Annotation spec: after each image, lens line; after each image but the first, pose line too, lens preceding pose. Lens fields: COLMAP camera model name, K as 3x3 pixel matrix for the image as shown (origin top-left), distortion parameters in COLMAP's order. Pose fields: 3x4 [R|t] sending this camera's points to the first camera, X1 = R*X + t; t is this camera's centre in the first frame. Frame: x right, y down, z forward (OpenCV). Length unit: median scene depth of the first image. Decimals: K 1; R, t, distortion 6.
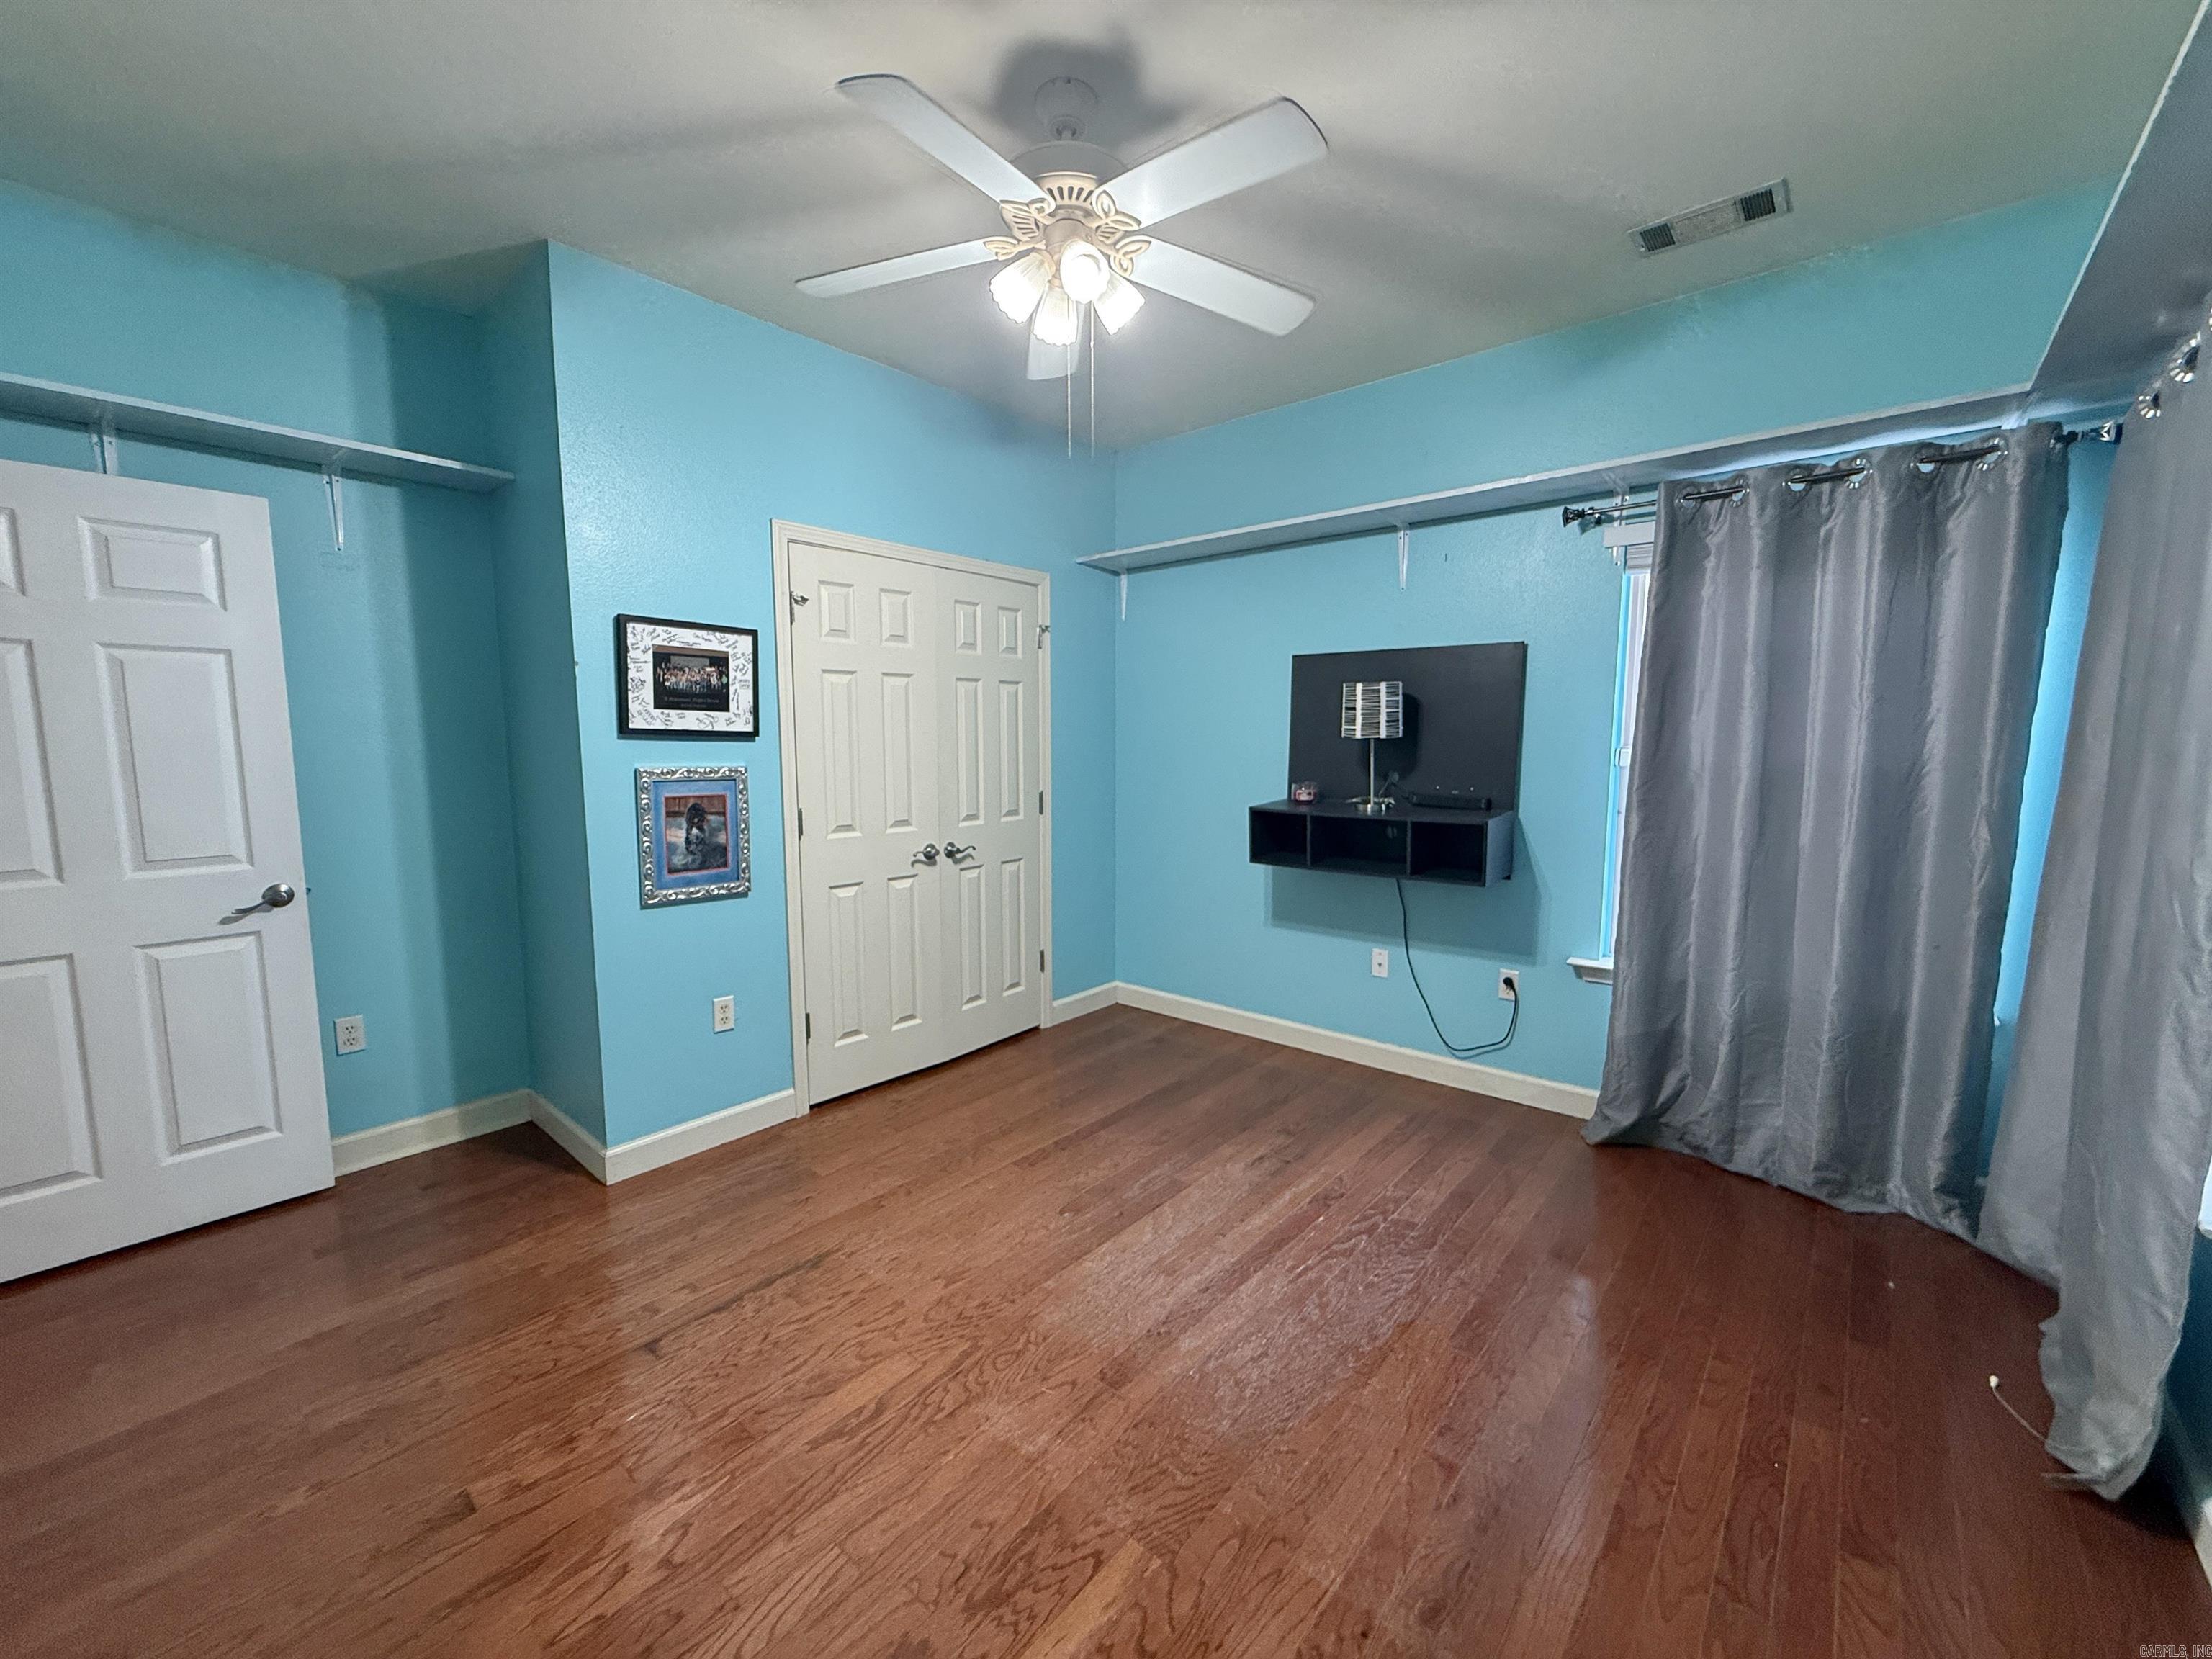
lens RADIAL K [[881.5, 0, 1102.3], [0, 881.5, 827.7], [0, 0, 1]] dist [-0.000014, 0.000205]
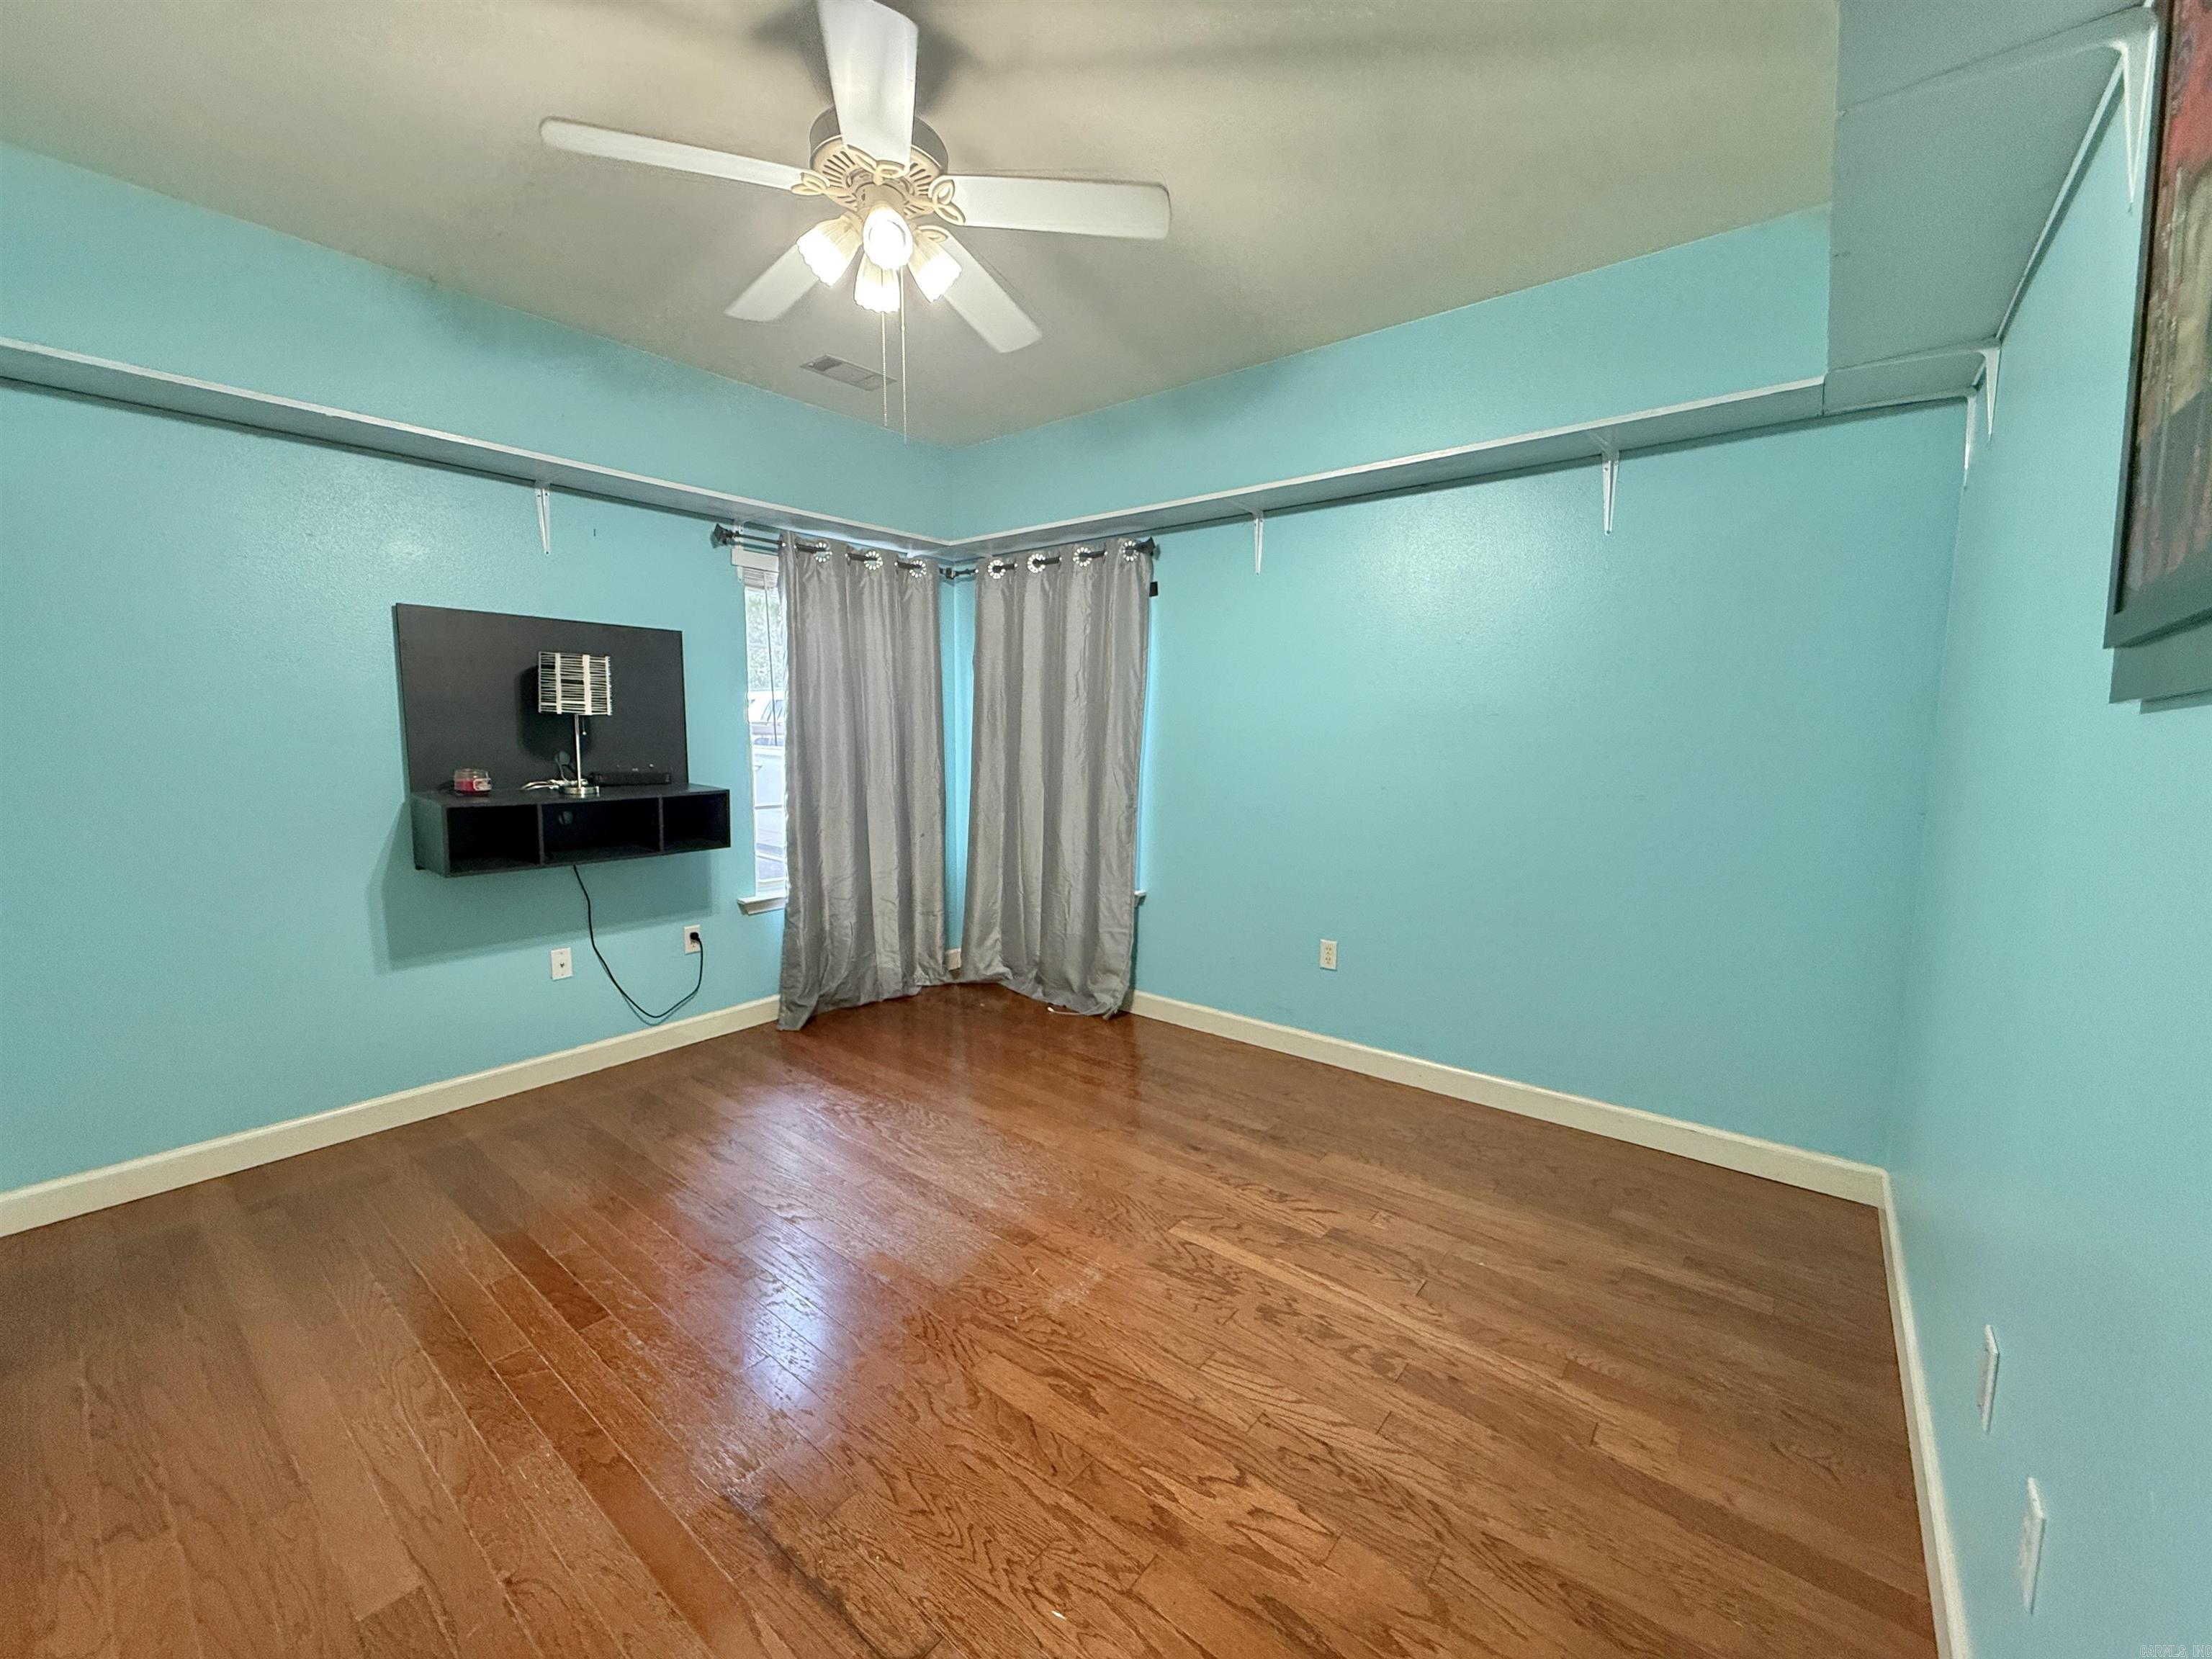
lens RADIAL K [[881.5, 0, 1101.5], [0, 881.5, 830.5], [0, 0, 1]] dist [-0.000014, 0.000205]
pose [[-0.036509, -0.110634, 0.993190, -0.805381], [0.099355, 0.988527, 0.113767, -0.041113], [-0.994382, 0.102832, -0.025098, 0.616423]]
